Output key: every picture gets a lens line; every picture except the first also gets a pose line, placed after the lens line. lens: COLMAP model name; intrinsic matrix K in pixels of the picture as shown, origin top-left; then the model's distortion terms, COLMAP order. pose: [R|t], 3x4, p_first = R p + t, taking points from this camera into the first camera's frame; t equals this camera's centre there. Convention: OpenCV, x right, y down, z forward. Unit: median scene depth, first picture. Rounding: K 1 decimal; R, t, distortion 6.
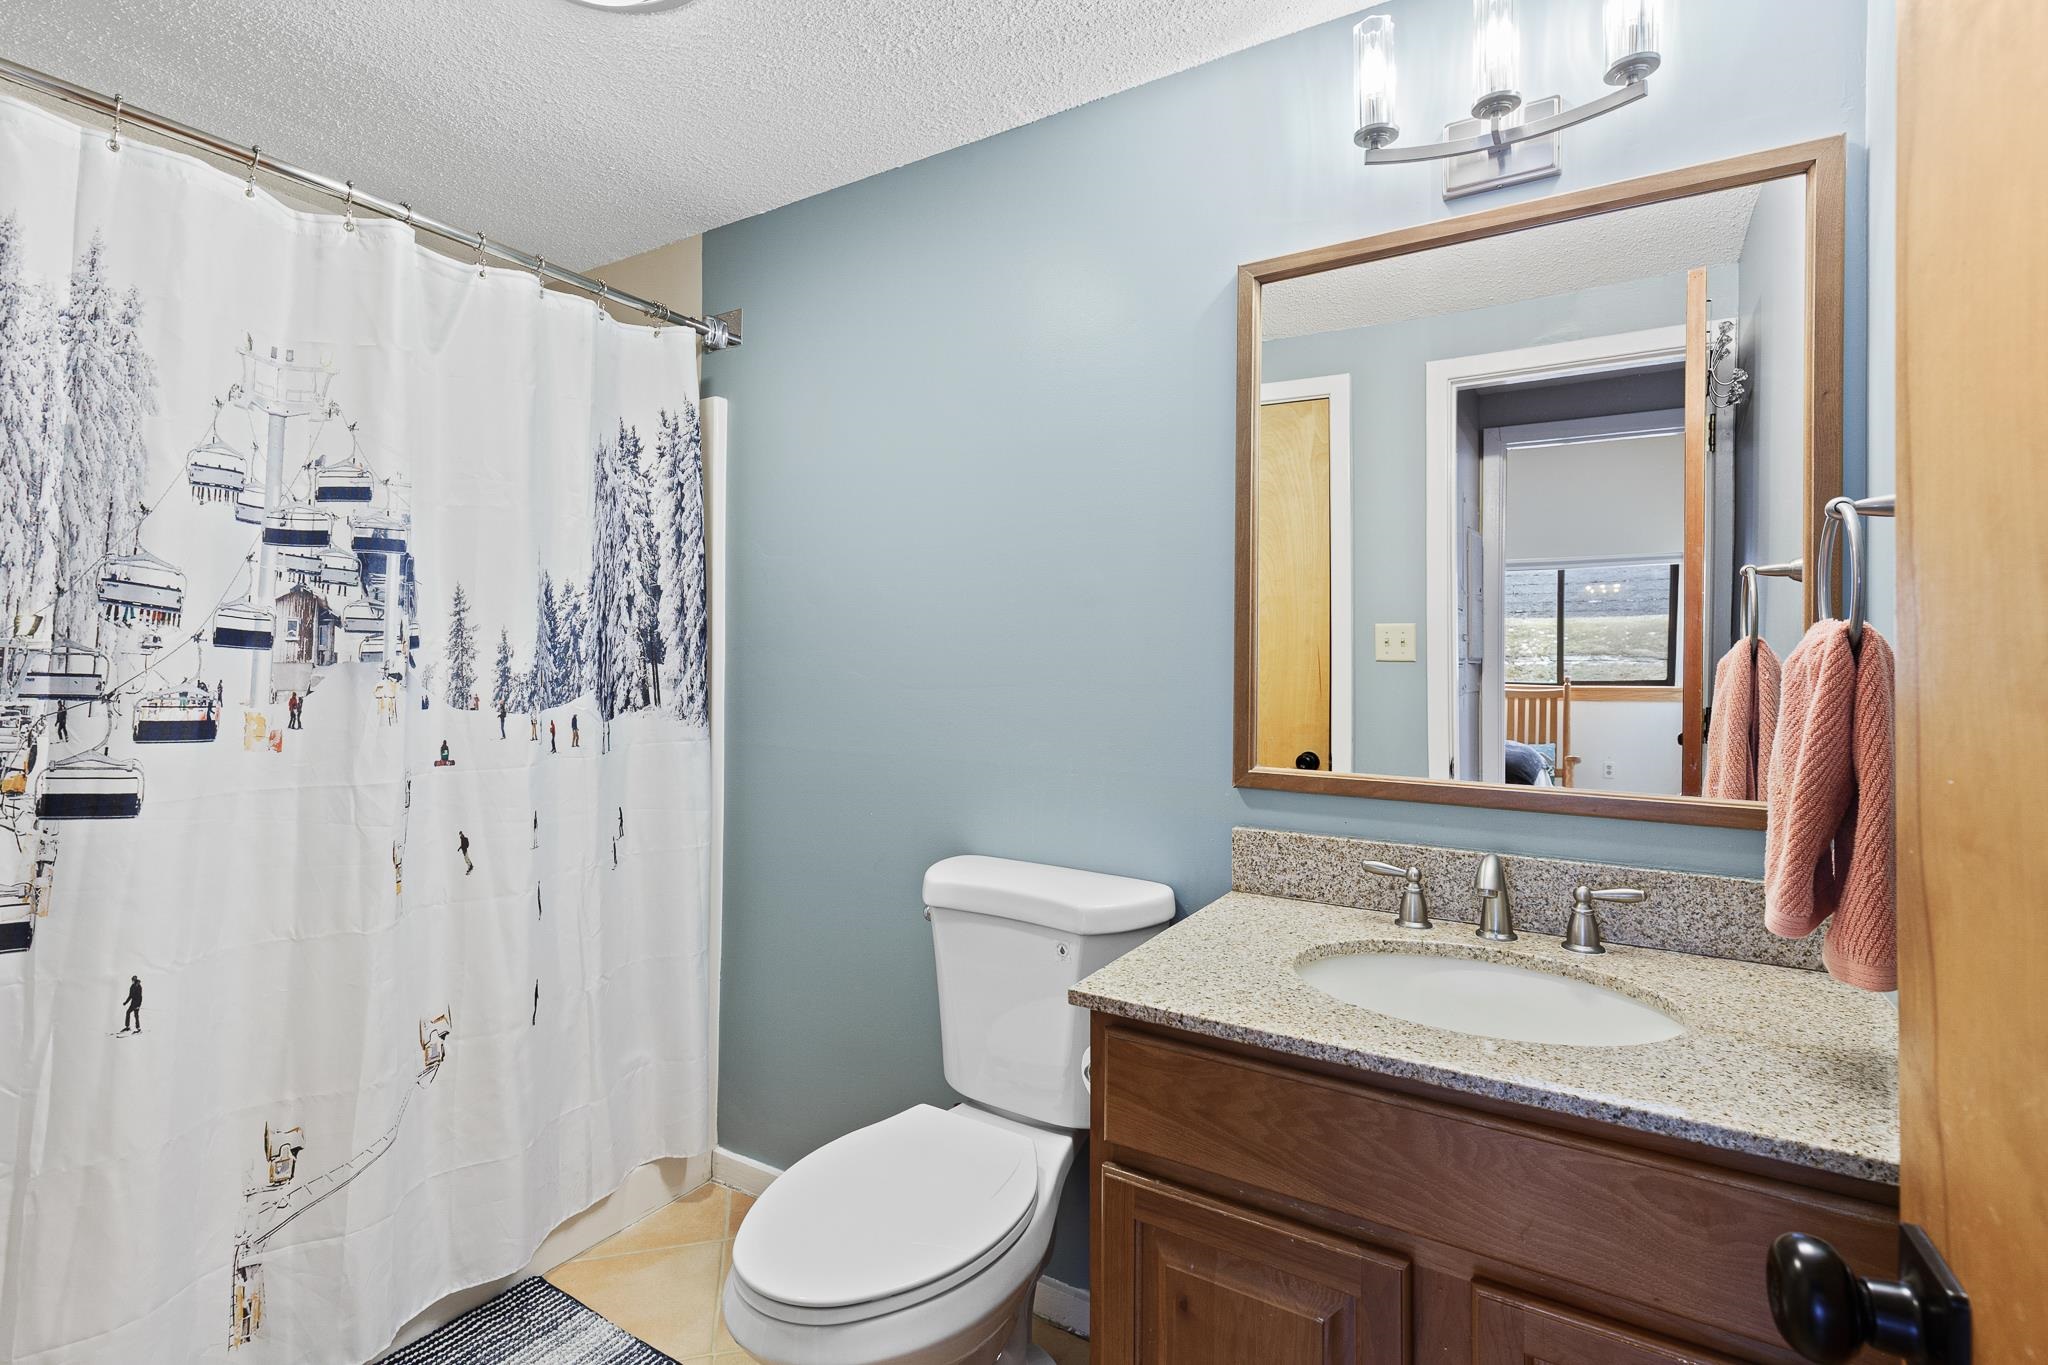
lens RADIAL K [[934.9, 0, 1025.1], [0, 934.9, 650.2], [0, 0, 1]] dist [0.001310, -0.000197]
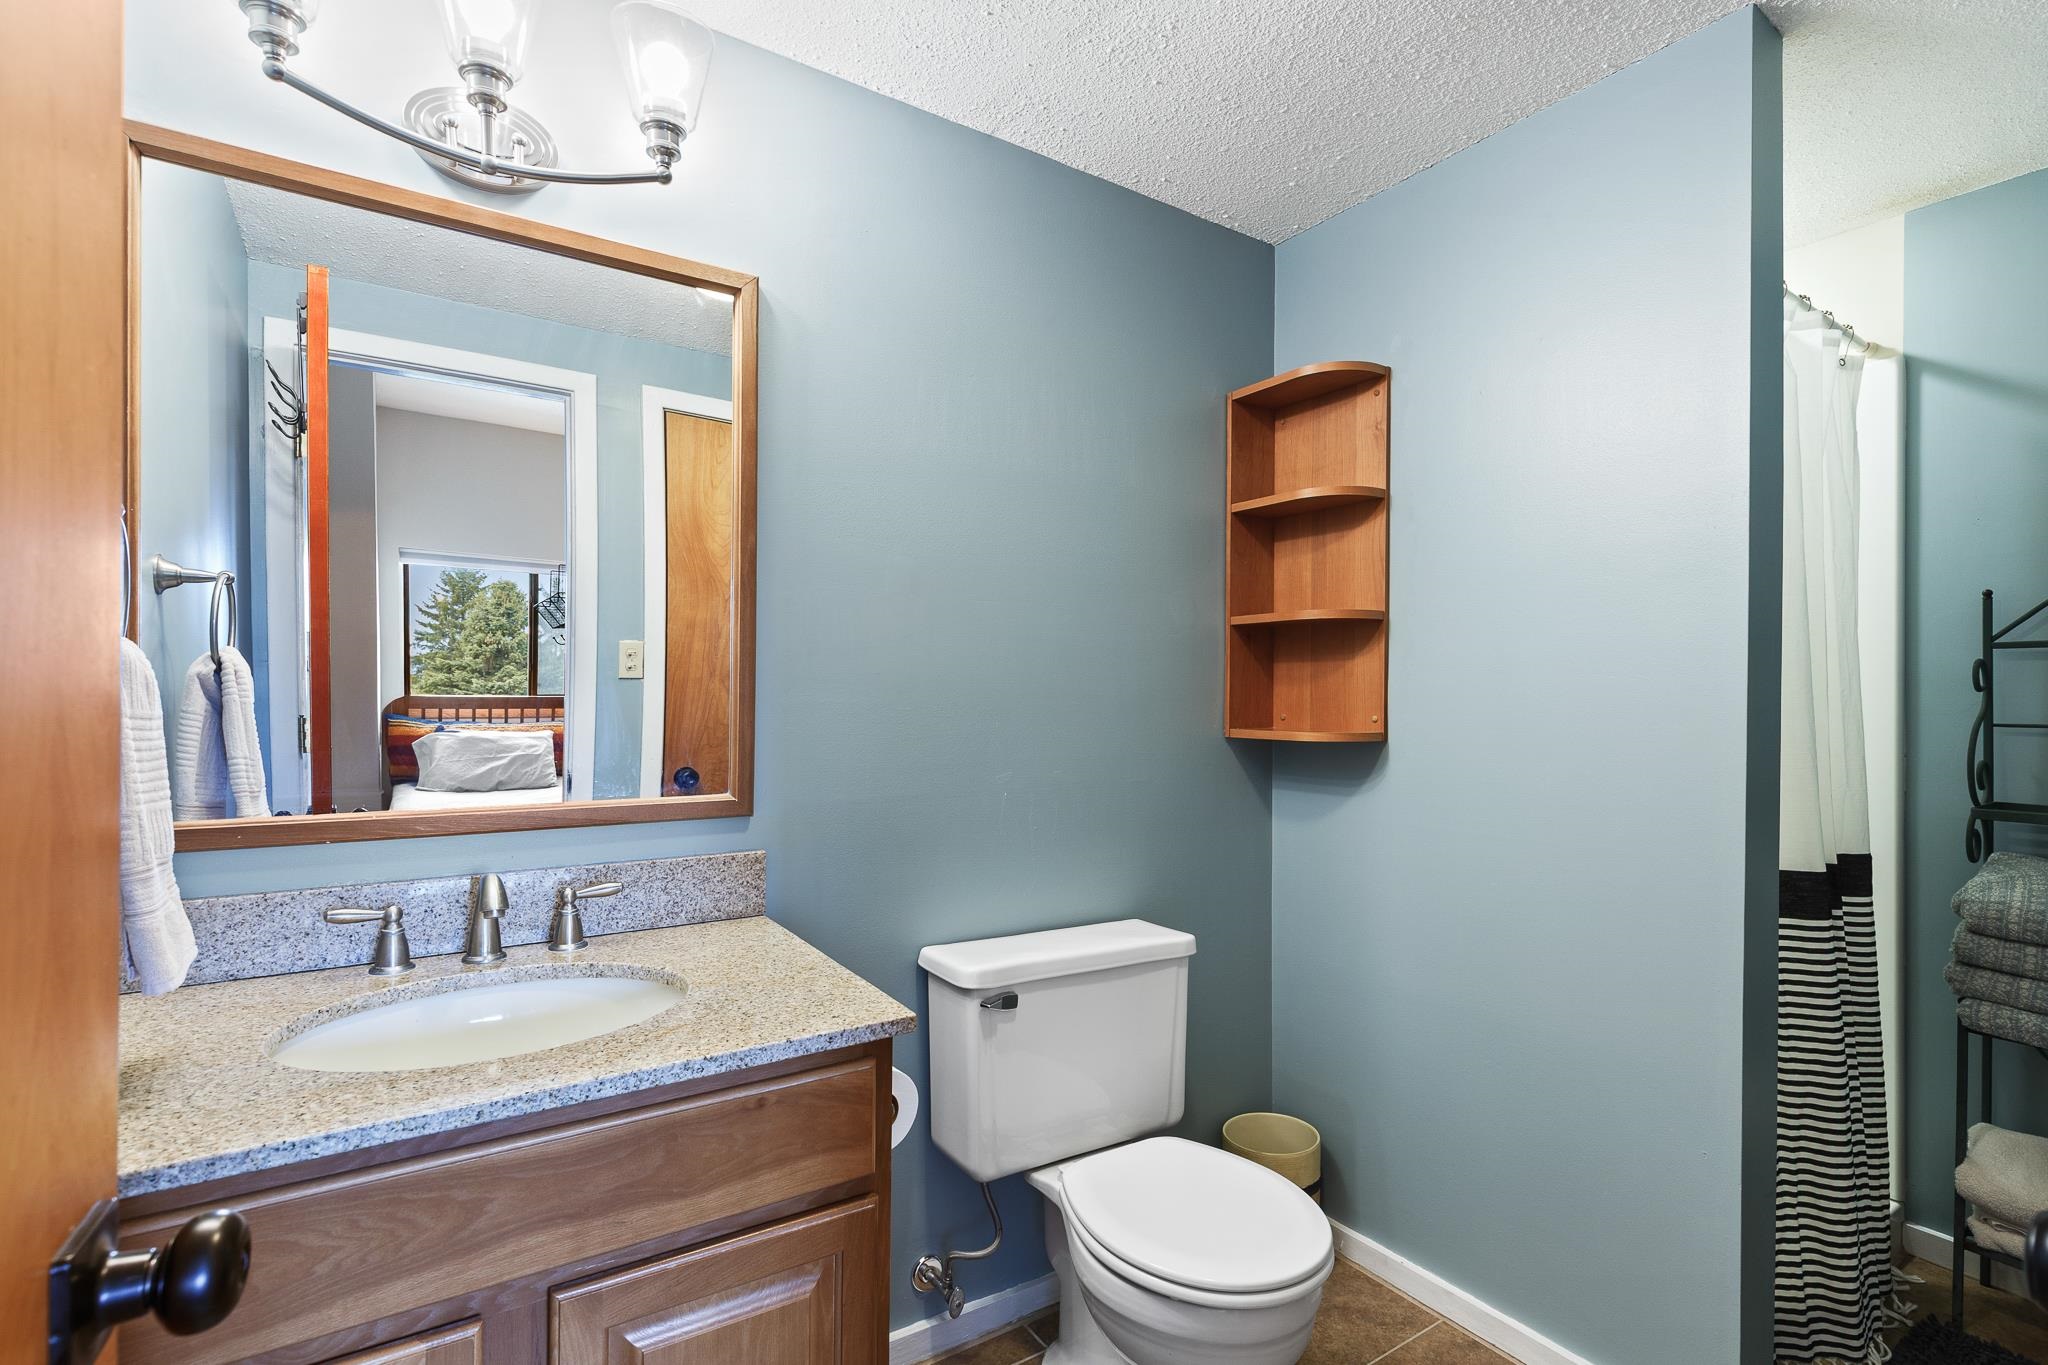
lens RADIAL K [[929.4, 0, 1019.6], [0, 929.4, 699.5], [0, 0, 1]] dist [-0.001602, -0.000352]
pose [[0.442830, -0.012969, 0.896512, -0.123392], [-0.019497, 0.999520, 0.024090, -0.000099], [-0.896393, -0.028147, 0.442365, 0.075808]]
